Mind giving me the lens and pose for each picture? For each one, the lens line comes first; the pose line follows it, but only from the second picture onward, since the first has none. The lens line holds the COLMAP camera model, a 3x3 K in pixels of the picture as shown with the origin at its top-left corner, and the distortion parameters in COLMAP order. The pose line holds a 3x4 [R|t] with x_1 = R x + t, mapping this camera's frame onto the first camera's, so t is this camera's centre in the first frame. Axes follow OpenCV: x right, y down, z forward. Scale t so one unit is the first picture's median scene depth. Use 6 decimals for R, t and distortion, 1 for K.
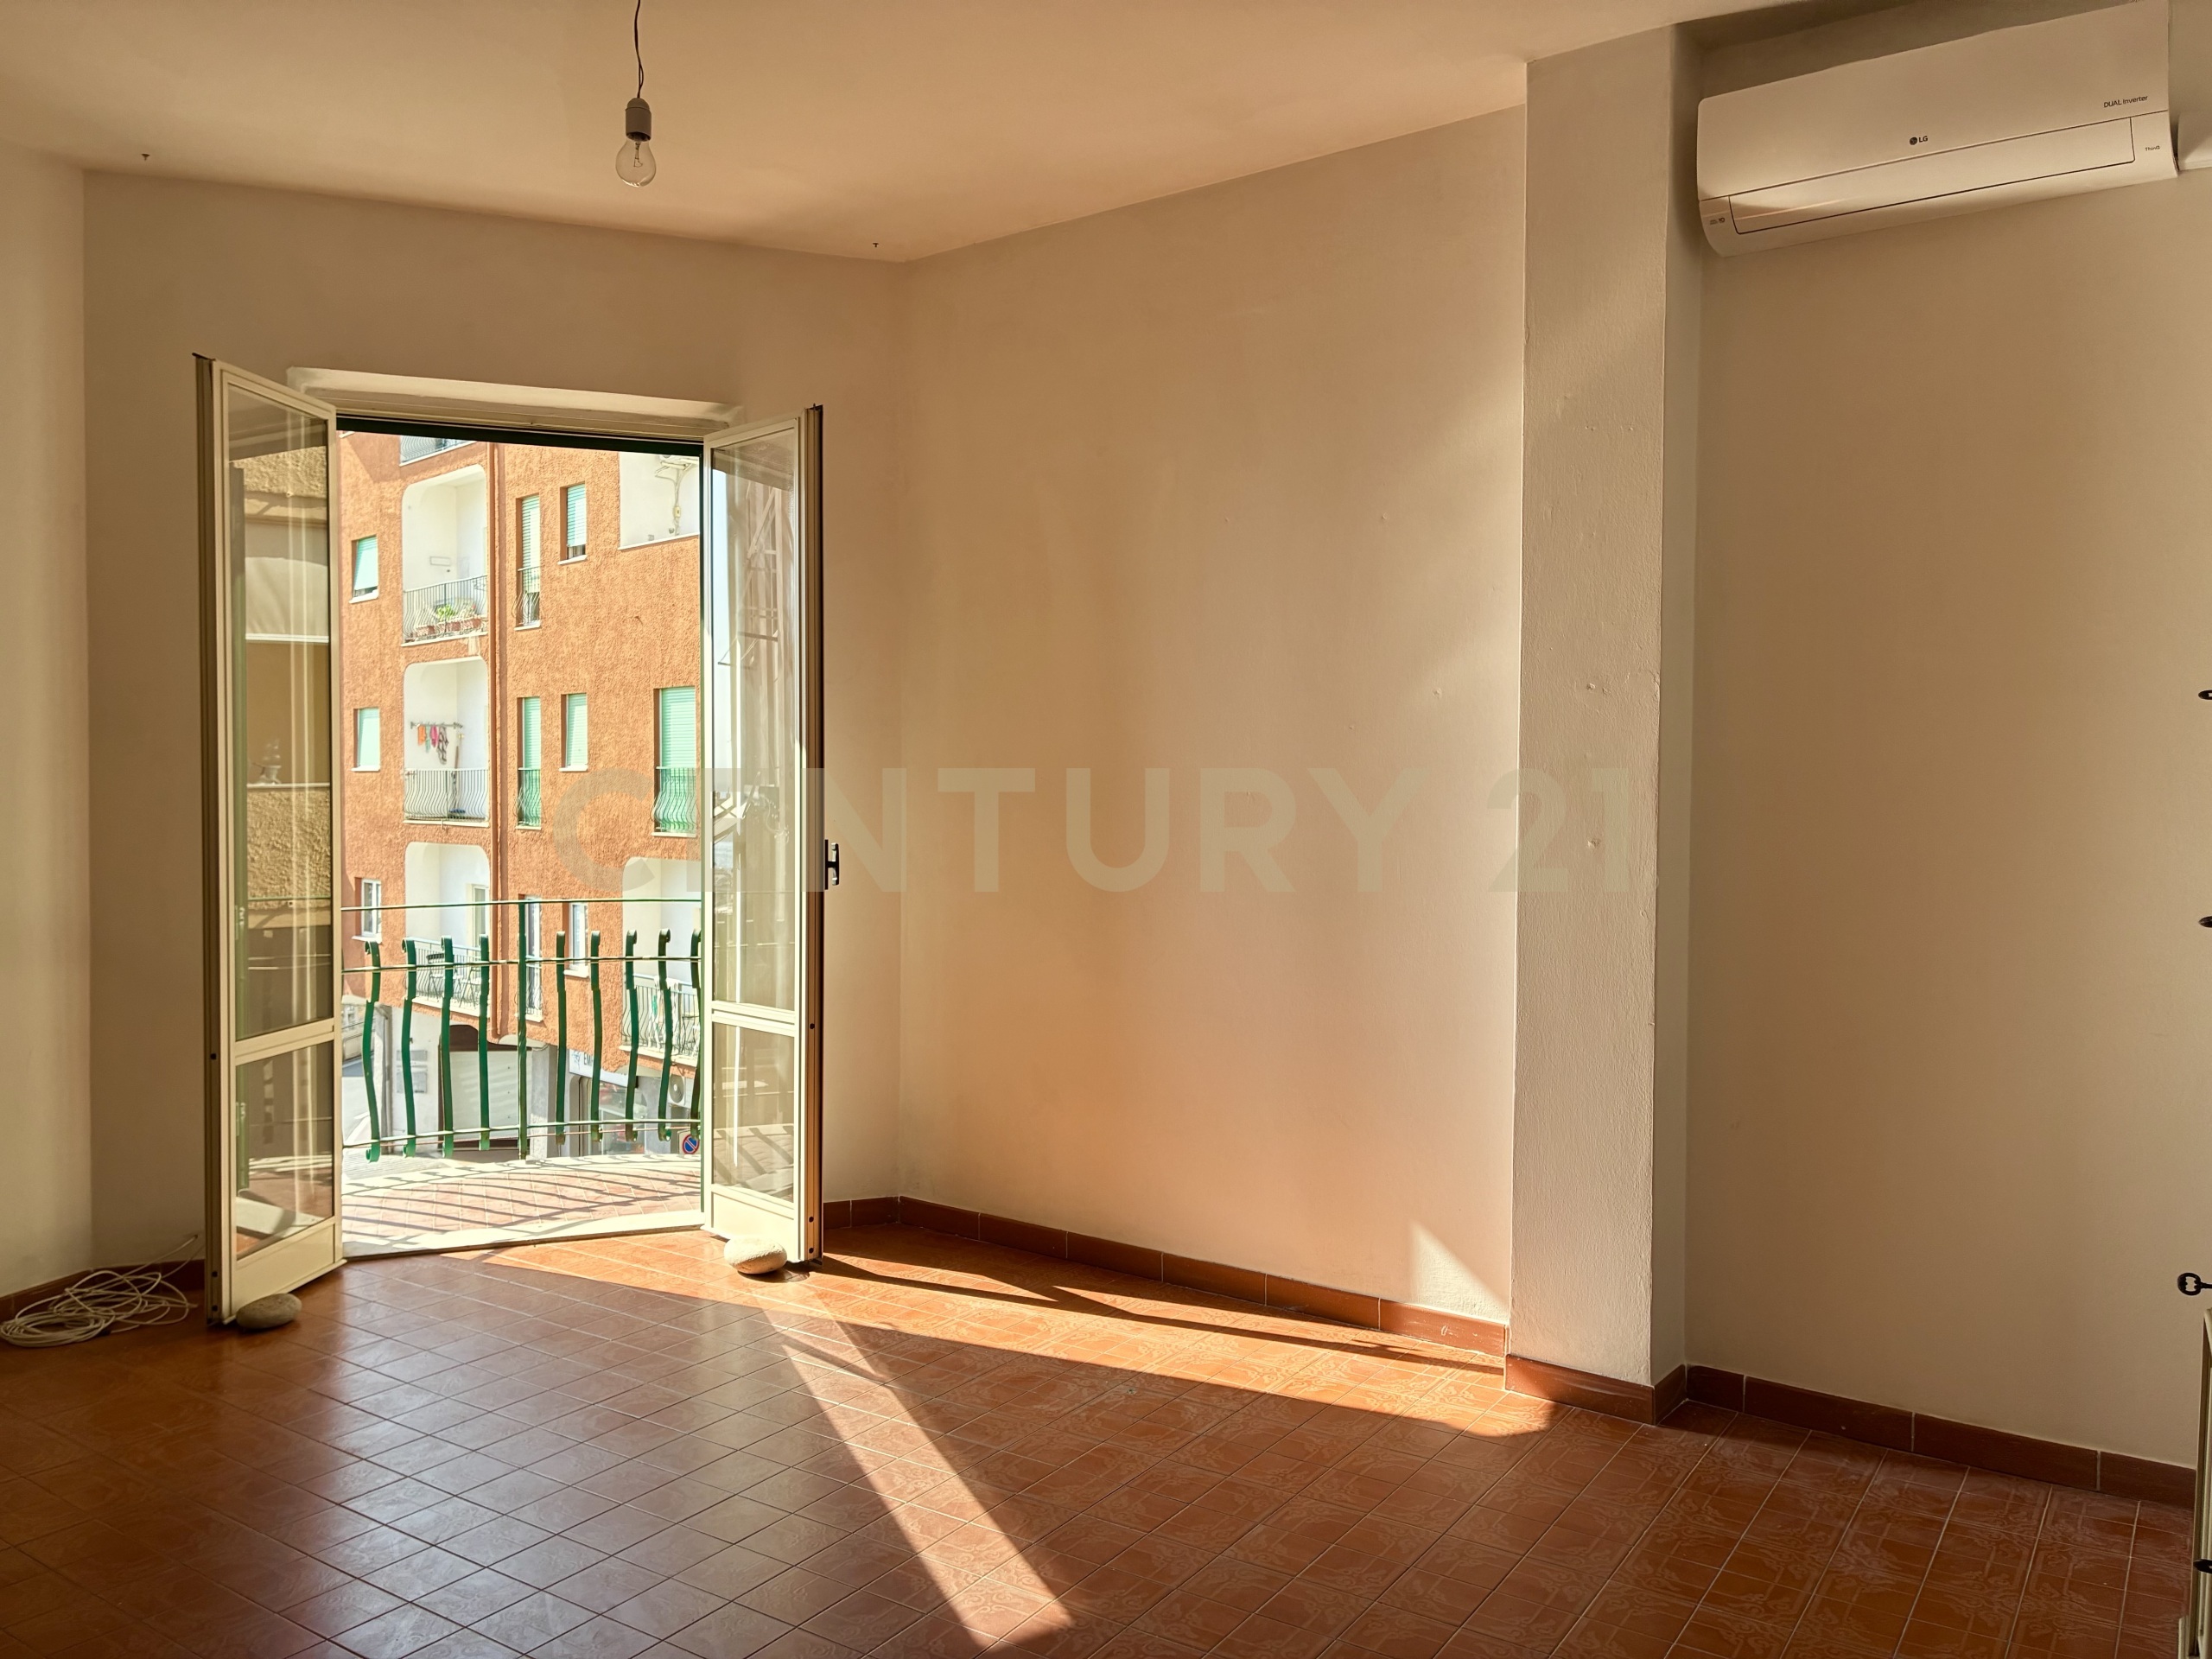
lens RADIAL K [[1664.1, 0, 1090.5], [0, 1664.1, 832.1], [0, 0, 1]] dist [0.037624, -0.052638]
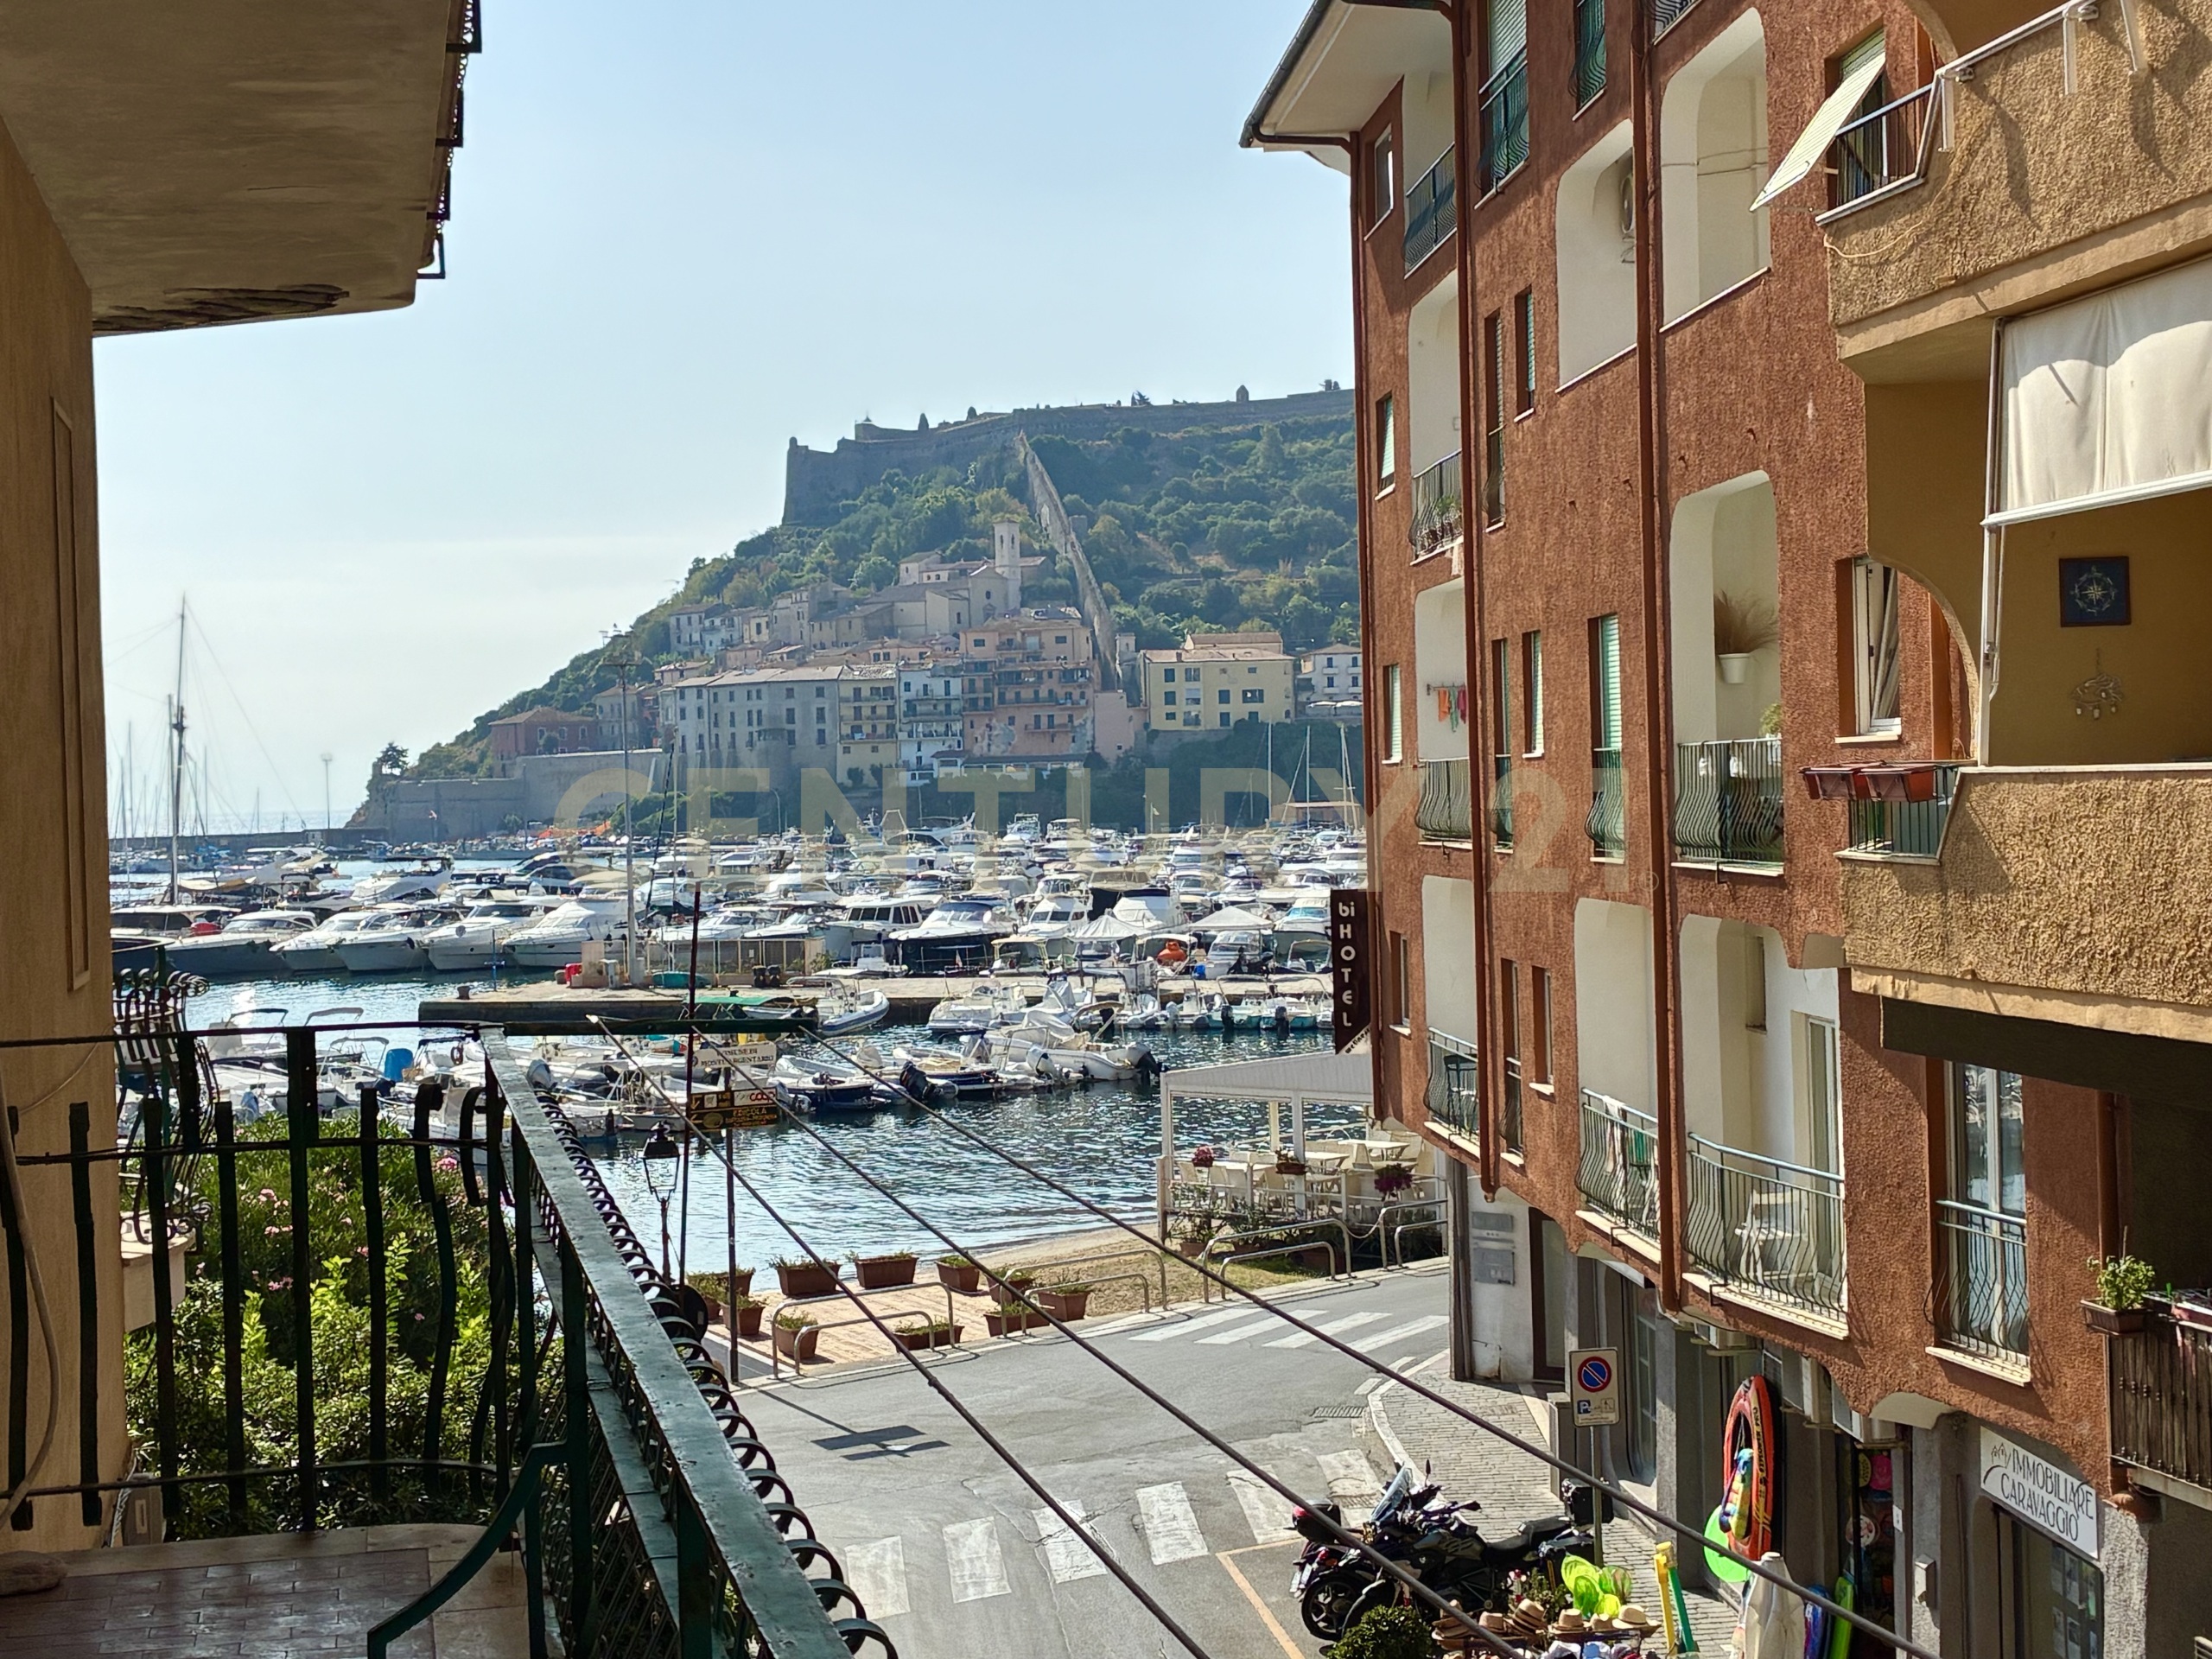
lens RADIAL K [[3334.3, 0, 1112.5], [0, 3334.3, 812.2], [0, 0, 1]] dist [0.218562, 0.000000]
pose [[0.761475, -0.025081, -0.647709, 1.710284], [0.017944, 0.999684, -0.017615, 0.012646], [0.647946, 0.001791, 0.761684, -0.177678]]
